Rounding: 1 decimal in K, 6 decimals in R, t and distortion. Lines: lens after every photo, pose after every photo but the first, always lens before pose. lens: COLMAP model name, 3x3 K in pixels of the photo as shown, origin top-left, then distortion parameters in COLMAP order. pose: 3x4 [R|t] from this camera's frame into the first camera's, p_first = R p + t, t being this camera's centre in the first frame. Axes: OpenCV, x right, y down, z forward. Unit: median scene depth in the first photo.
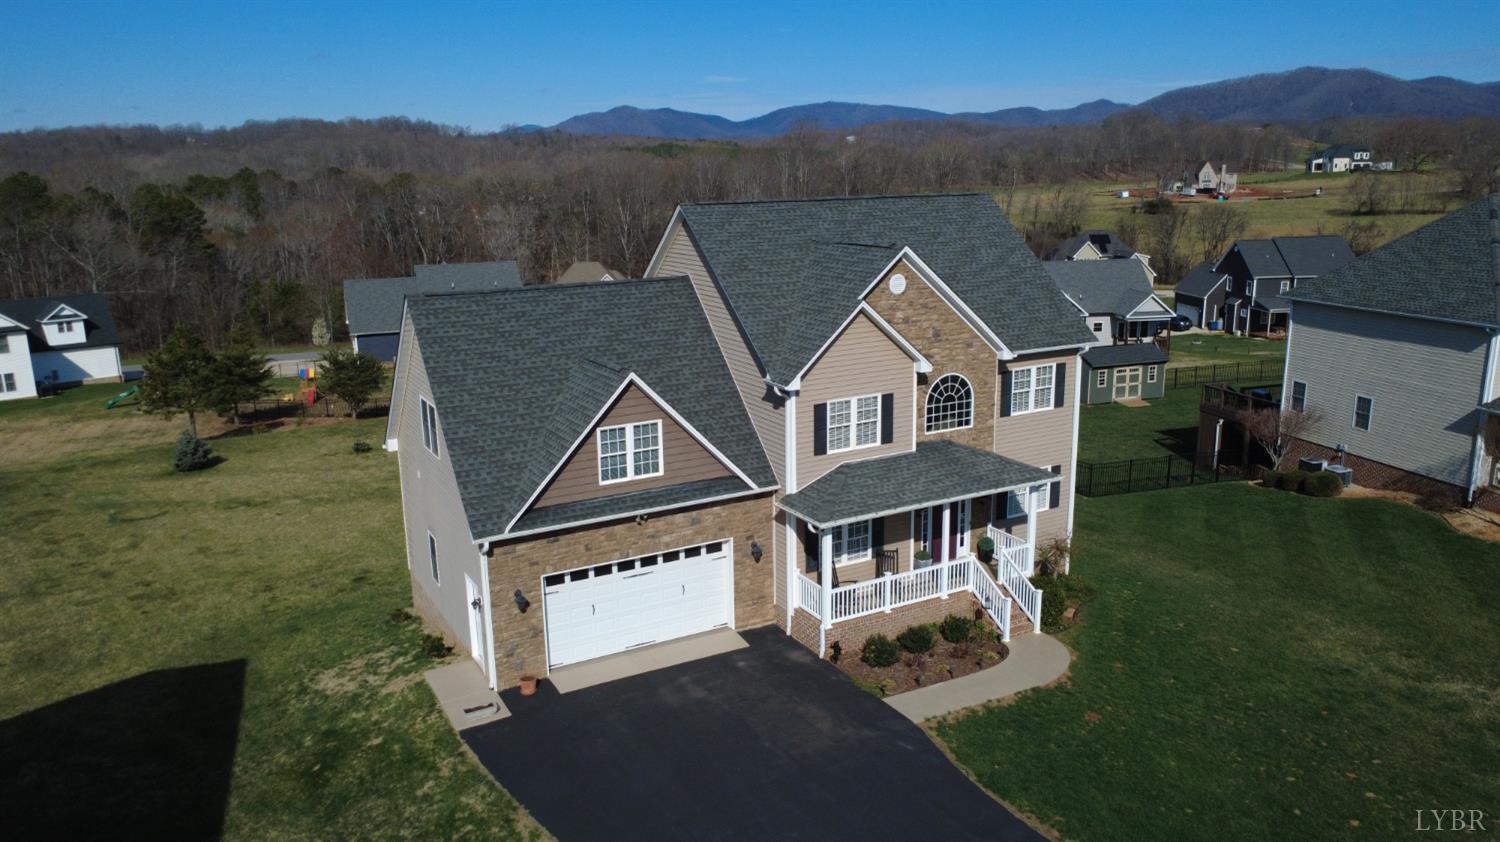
lens RADIAL K [[1084.7, 0, 751.2], [0, 1084.7, 417.7], [0, 0, 1]] dist [-0.000250, 0.004079]
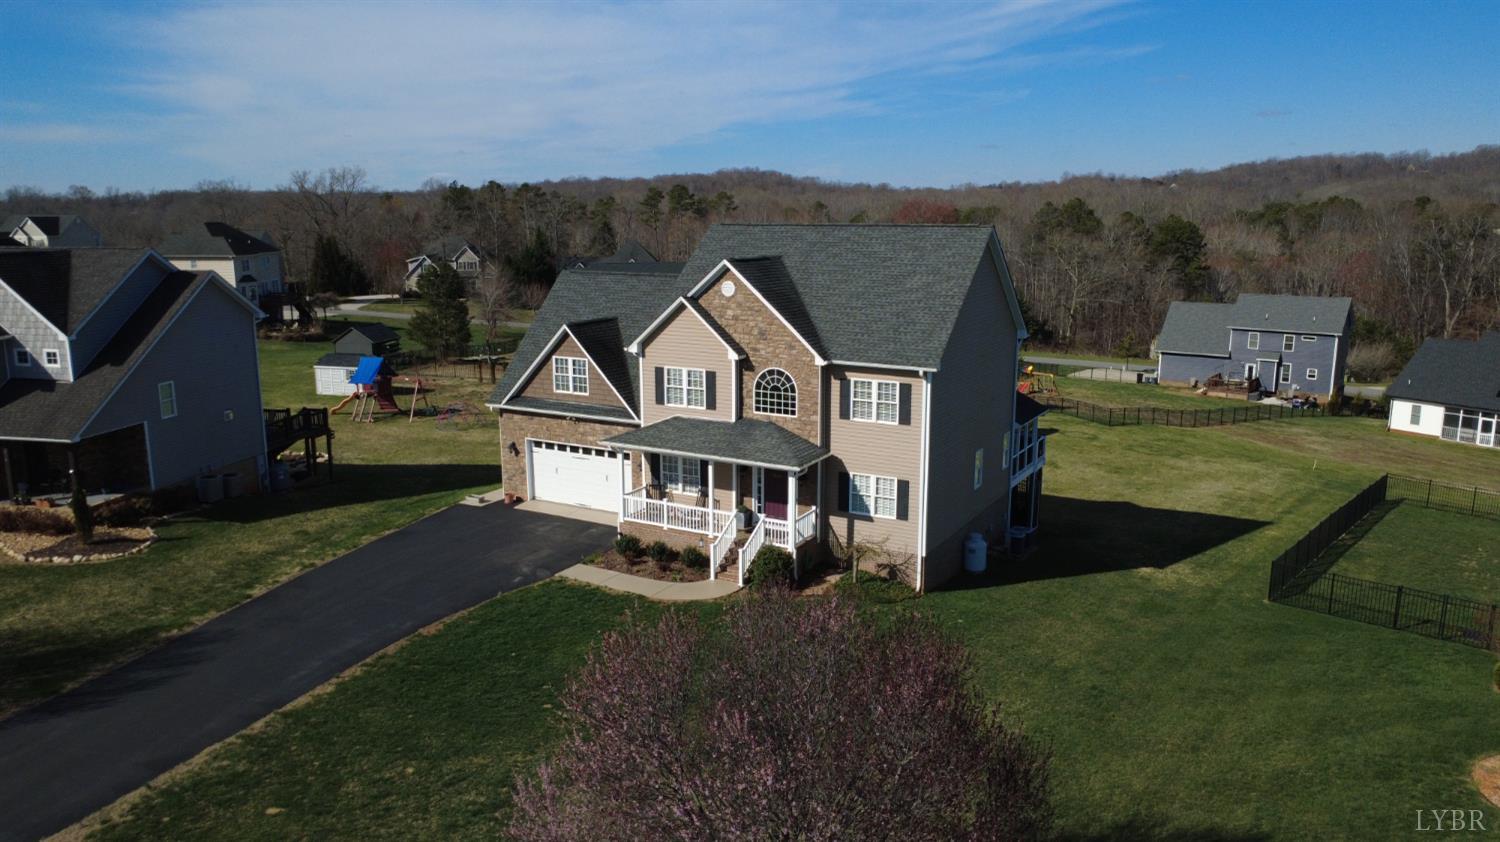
lens RADIAL K [[1084.7, 0, 751.2], [0, 1084.7, 417.7], [0, 0, 1]] dist [-0.000250, 0.004079]
pose [[0.520475, 0.179407, -0.834817, 1.142060], [-0.199578, 0.976158, 0.085353, -0.080768], [0.830226, 0.122186, 0.543871, 0.307427]]
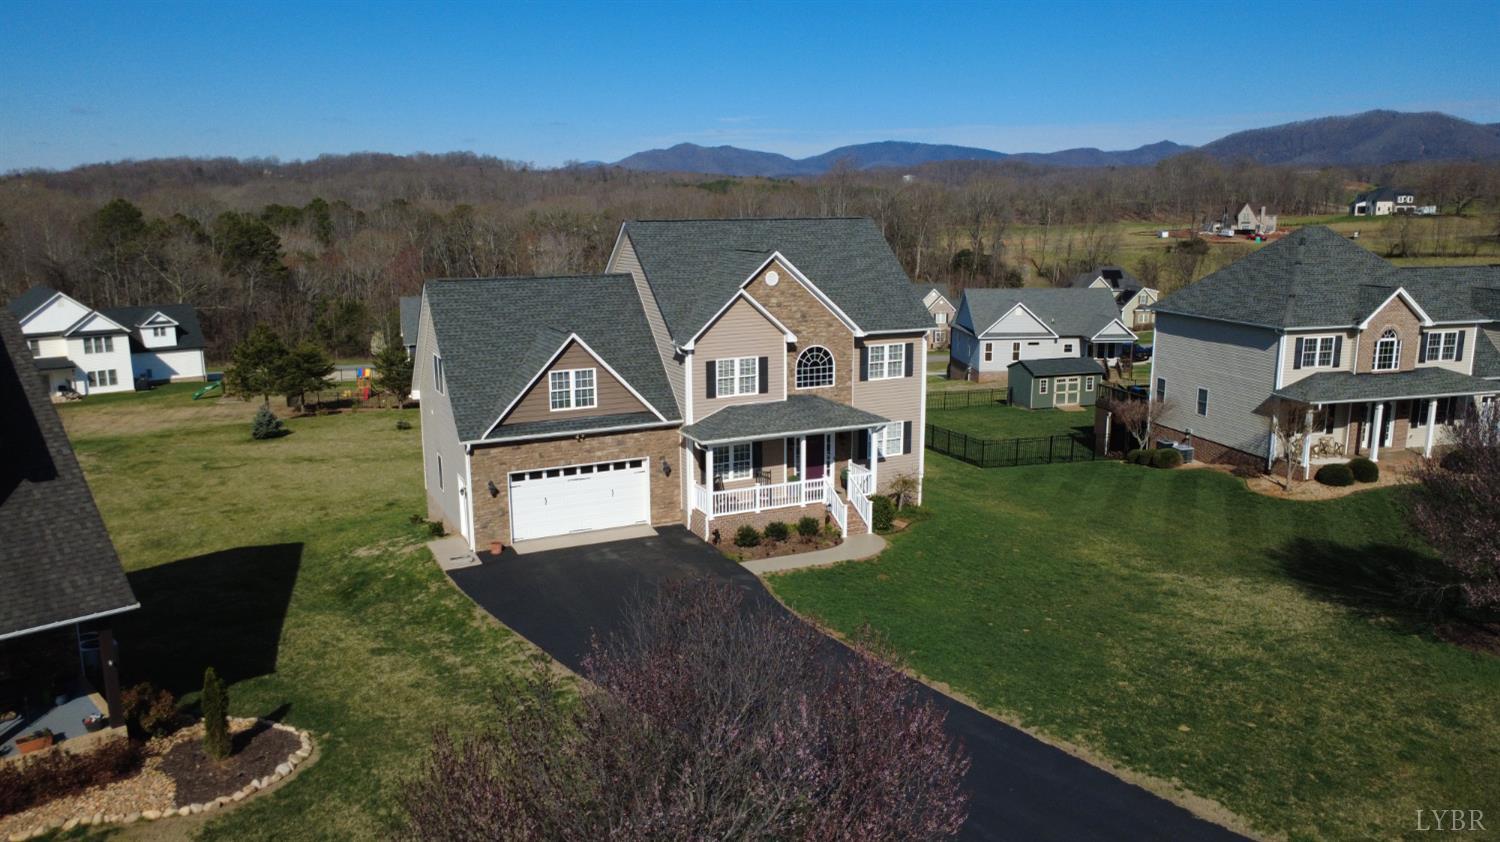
lens RADIAL K [[1084.7, 0, 751.2], [0, 1084.7, 417.7], [0, 0, 1]] dist [-0.000250, 0.004079]
pose [[0.998511, 0.021577, -0.050097, 0.165466], [-0.023208, 0.999212, -0.032207, 0.092135], [0.049362, 0.033322, 0.998225, -0.352056]]
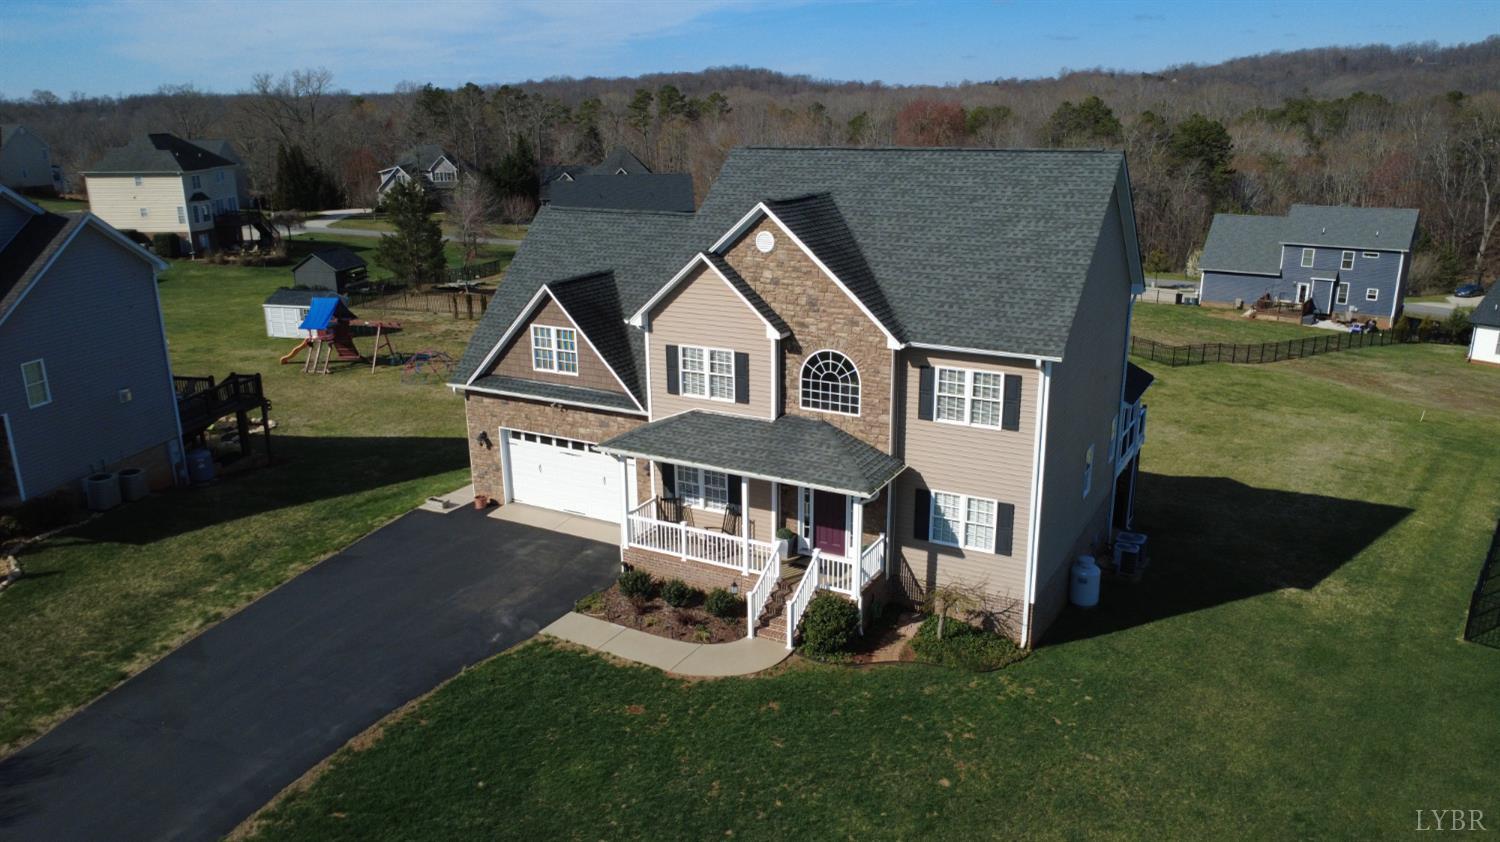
lens RADIAL K [[1084.7, 0, 751.2], [0, 1084.7, 417.7], [0, 0, 1]] dist [-0.000250, 0.004079]
pose [[0.529443, 0.246050, -0.811880, 0.853910], [-0.190520, 0.967056, 0.168837, -0.120152], [0.826676, 0.065290, 0.558878, 0.425484]]
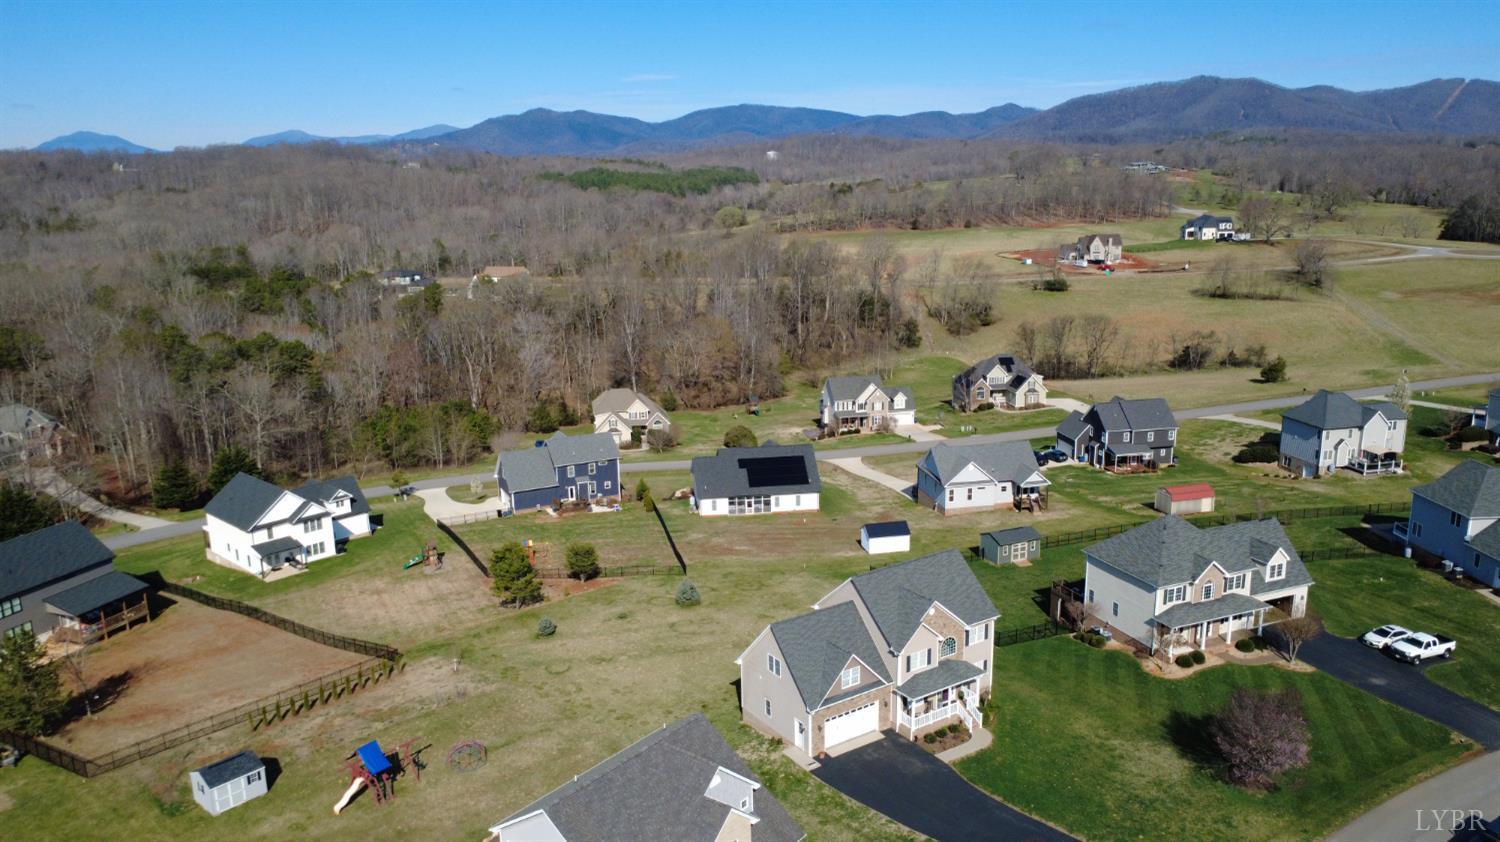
lens RADIAL K [[1084.7, 0, 751.2], [0, 1084.7, 417.7], [0, 0, 1]] dist [-0.000250, 0.004079]
pose [[0.997094, -0.017786, 0.074071, -0.510277], [0.017720, 0.999842, 0.001542, -0.600511], [-0.074087, -0.000225, 0.997252, -1.719855]]
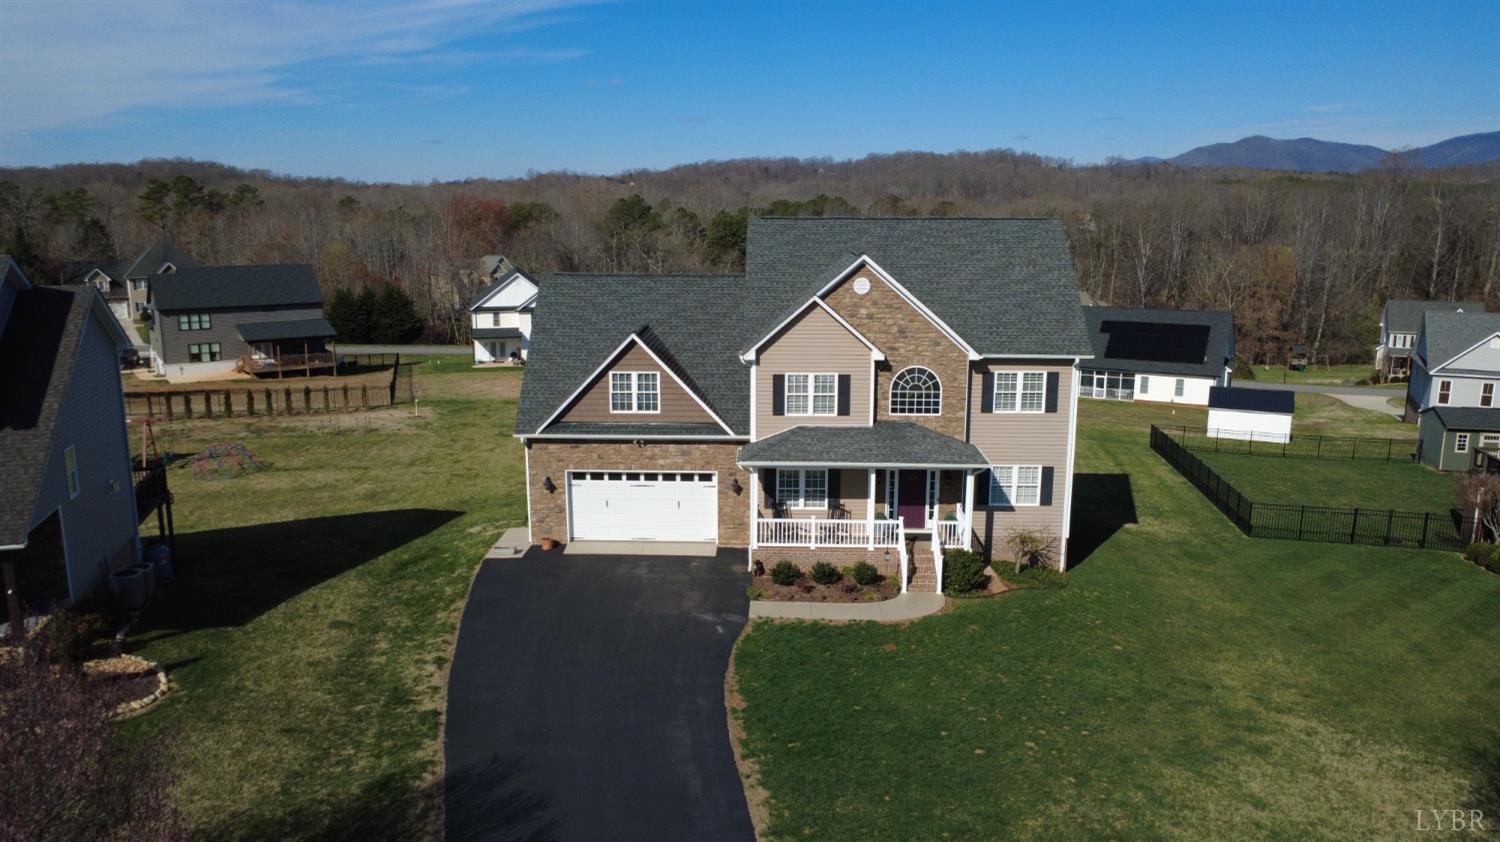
lens RADIAL K [[1084.7, 0, 751.2], [0, 1084.7, 417.7], [0, 0, 1]] dist [-0.000250, 0.004079]
pose [[0.859081, 0.118055, -0.498038, 0.594128], [-0.131790, 0.991248, 0.007637, 0.028134], [0.494581, 0.059076, 0.867121, -0.101292]]
